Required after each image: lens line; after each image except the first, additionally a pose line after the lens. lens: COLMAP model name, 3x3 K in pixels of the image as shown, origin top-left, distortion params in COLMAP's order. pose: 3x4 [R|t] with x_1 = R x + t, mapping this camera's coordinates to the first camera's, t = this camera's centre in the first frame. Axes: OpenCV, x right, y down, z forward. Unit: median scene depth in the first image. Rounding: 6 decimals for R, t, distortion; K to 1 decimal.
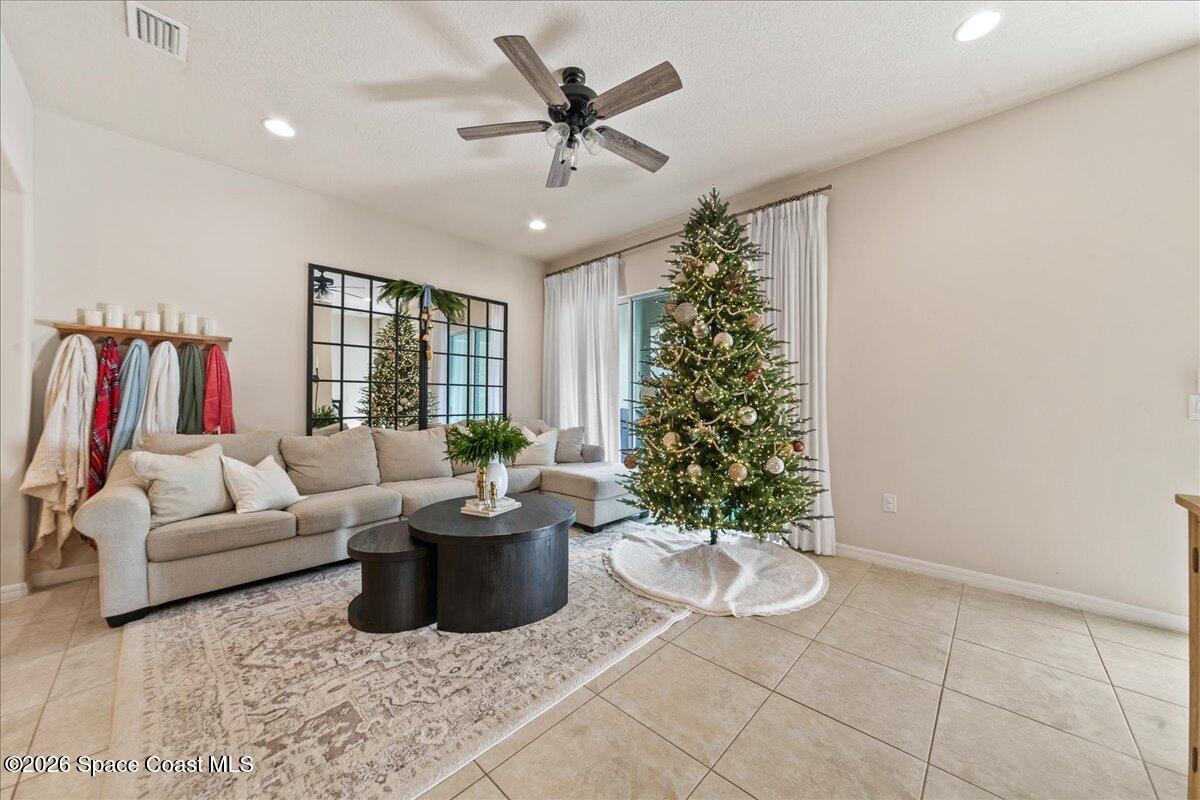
lens RADIAL K [[422.4, 0, 604.3], [0, 422.4, 398.5], [0, 0, 1]] dist [-0.002266, 0.000072]
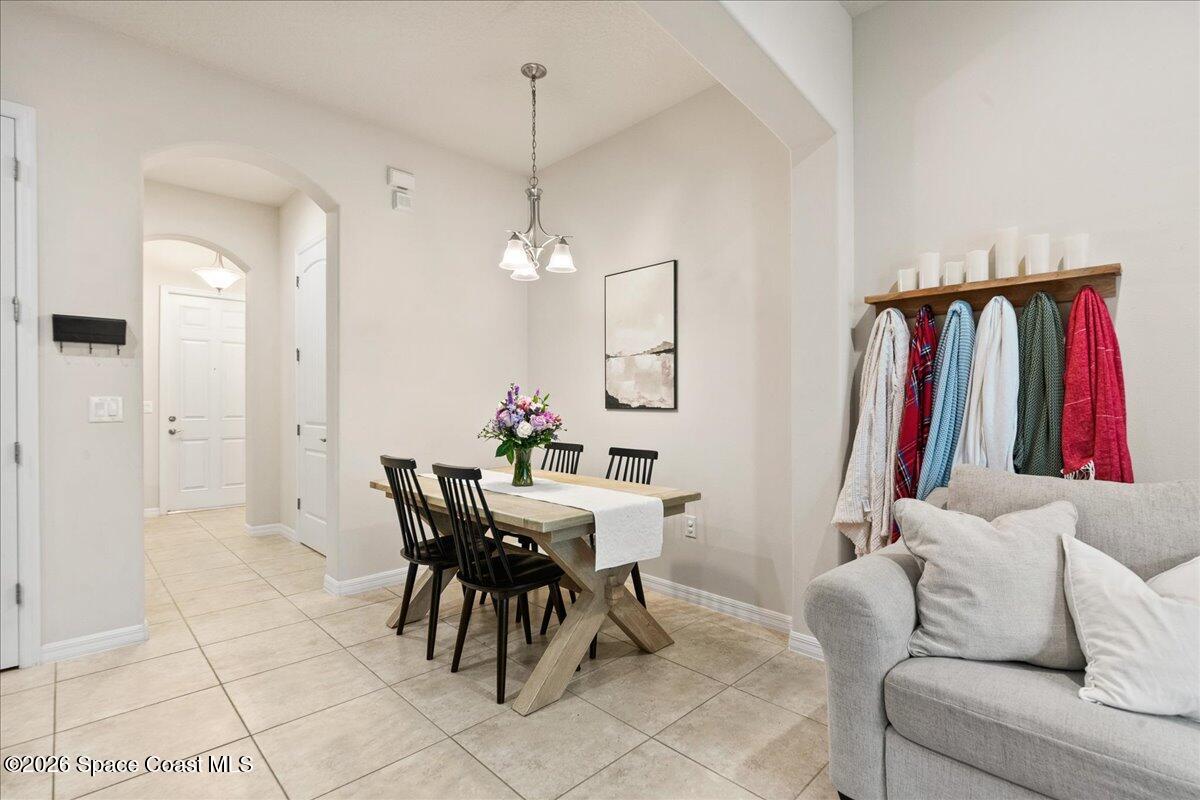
lens RADIAL K [[558.7, 0, 604.1], [0, 558.7, 404.1], [0, 0, 1]] dist [-0.006756, 0.000313]
pose [[-0.032051, -0.003193, -0.999481, -0.377395], [0.007537, 0.999966, -0.003436, 0.002831], [0.999458, -0.007644, -0.032026, 0.637489]]
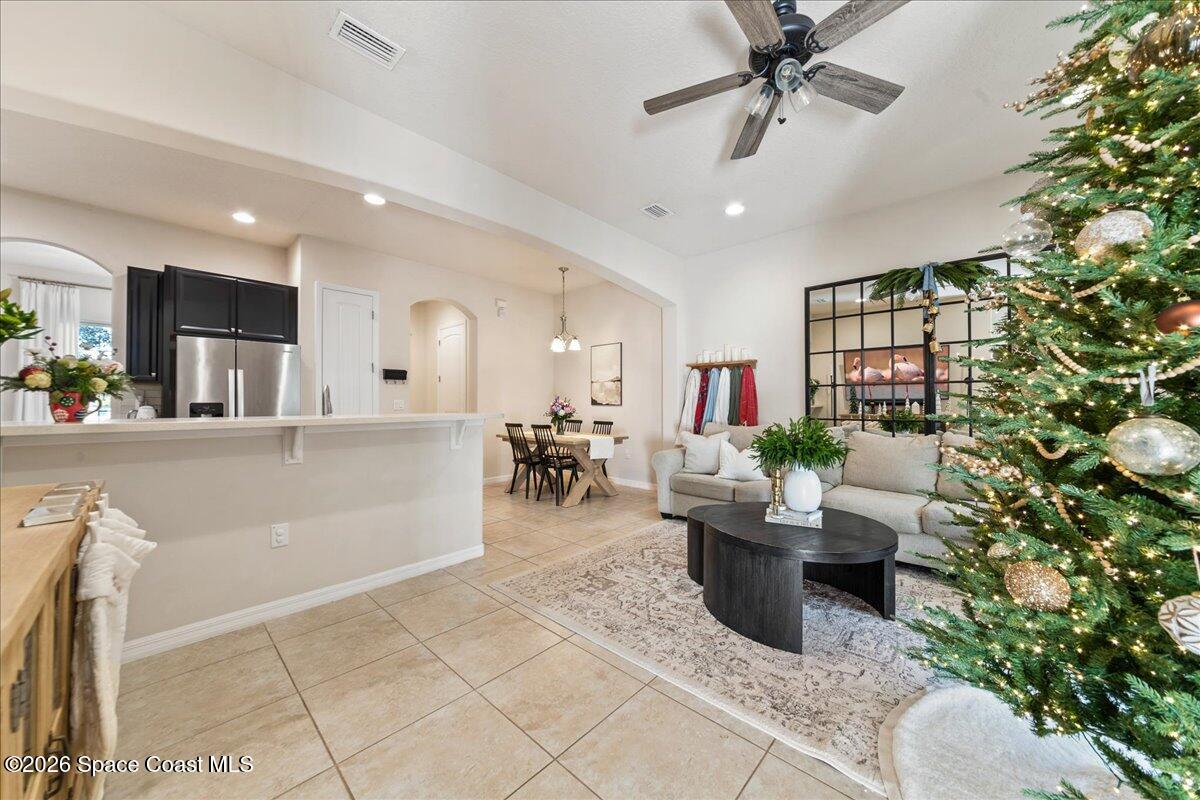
lens RADIAL K [[422.4, 0, 598.4], [0, 422.4, 397.7], [0, 0, 1]] dist [-0.002266, 0.000072]
pose [[0.001848, -0.016591, -0.999861, 0.738096], [0.007062, 0.999838, -0.016577, 0.007932], [0.999973, -0.007031, 0.001965, 0.630529]]
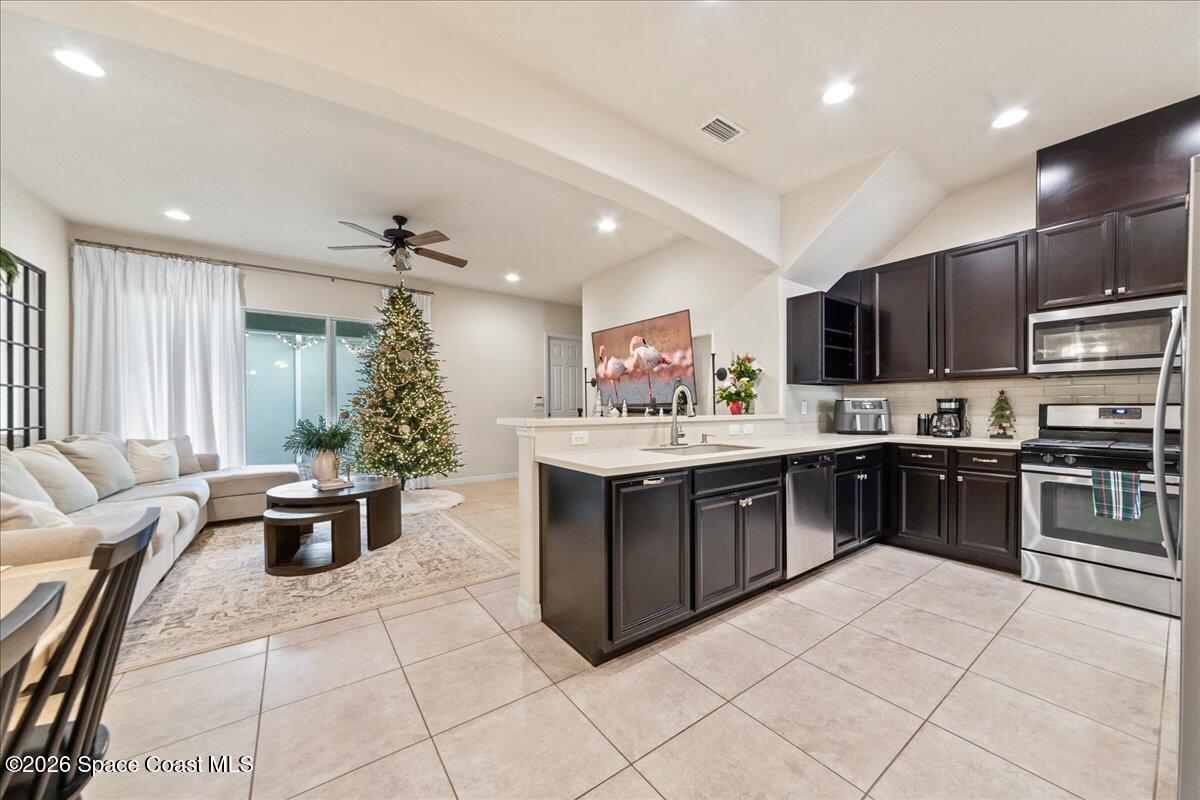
lens RADIAL K [[422.4, 0, 597.6], [0, 422.4, 412.9], [0, 0, 1]] dist [-0.002266, 0.000072]
pose [[0.188445, -0.017273, 0.981932, -1.602816], [-0.001706, 0.999838, 0.017915, -0.001875], [-0.982082, -0.005051, 0.188385, -0.119611]]
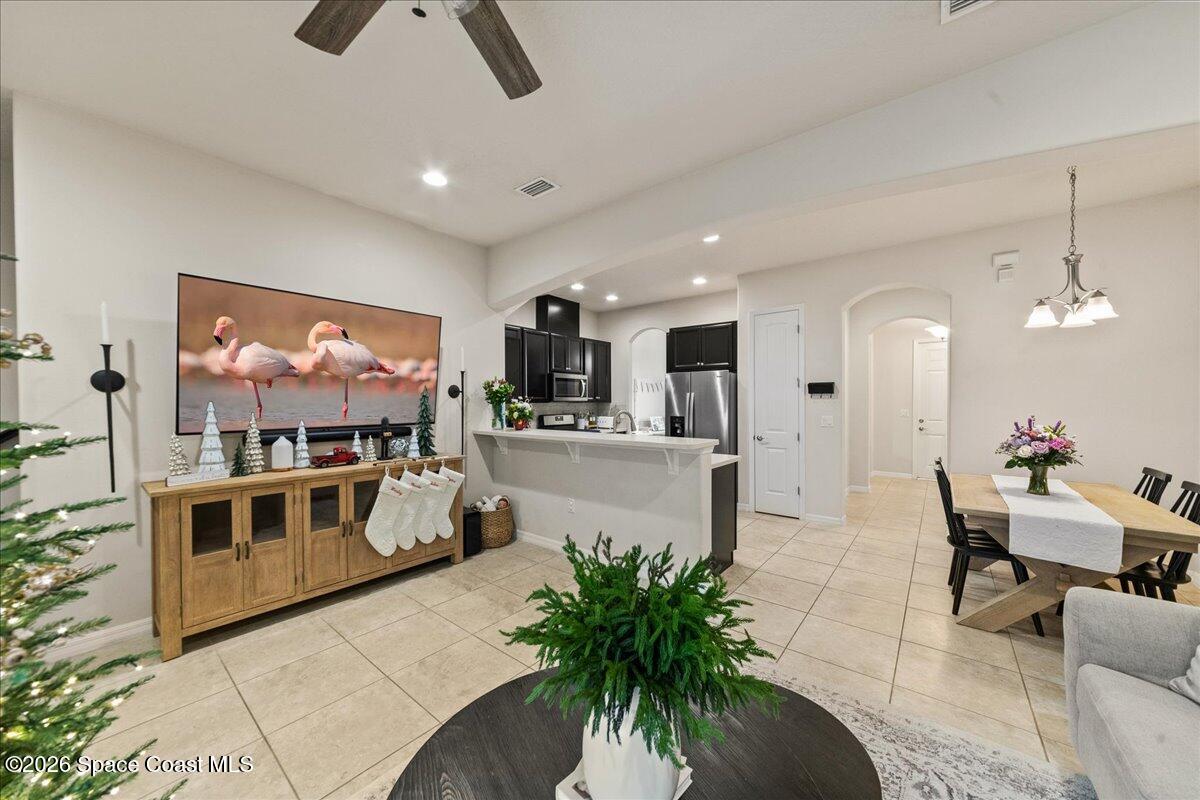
lens RADIAL K [[422.4, 0, 595.5], [0, 422.4, 398.9], [0, 0, 1]] dist [-0.002266, 0.000072]
pose [[-0.997414, 0.000572, -0.071863, -0.236117], [0.001353, 0.999940, -0.010825, -0.083835], [0.071852, -0.010894, -0.997356, 1.508206]]
